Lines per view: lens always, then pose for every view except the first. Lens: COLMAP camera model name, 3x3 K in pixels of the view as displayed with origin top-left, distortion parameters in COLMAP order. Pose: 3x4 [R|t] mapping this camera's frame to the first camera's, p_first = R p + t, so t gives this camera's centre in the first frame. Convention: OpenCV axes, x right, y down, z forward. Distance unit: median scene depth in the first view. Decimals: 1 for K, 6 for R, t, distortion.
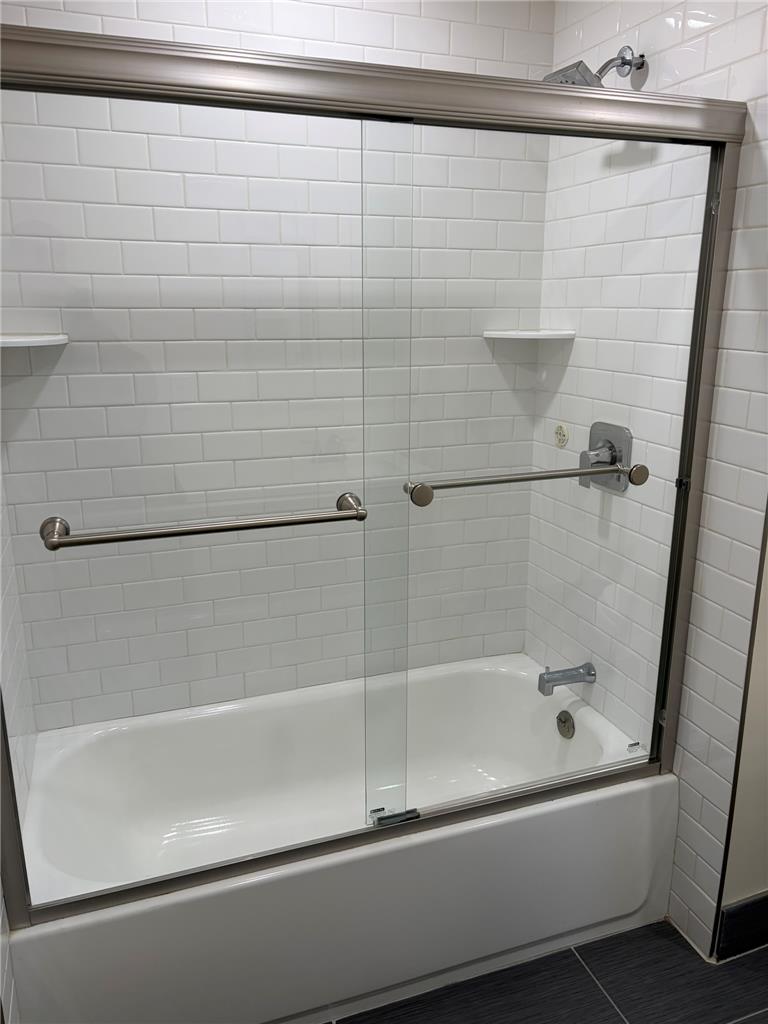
lens RADIAL K [[774.8, 0, 382.7], [0, 774.8, 512.0], [0, 0, 1]] dist [0.031727, -0.031770]
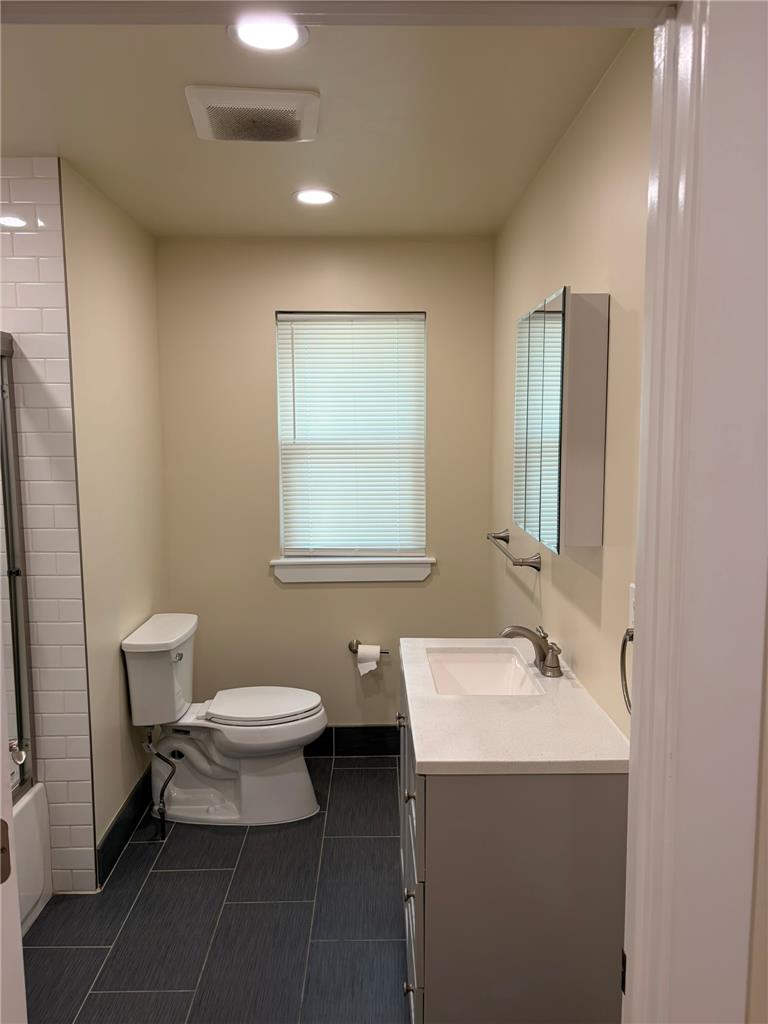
lens RADIAL K [[774.8, 0, 383.6], [0, 774.8, 513.6], [0, 0, 1]] dist [0.031727, -0.031770]
pose [[0.321570, -0.102995, 0.941268, -0.746926], [0.255278, 0.966689, 0.018565, 0.005916], [-0.911826, 0.234315, 0.337151, -0.148628]]
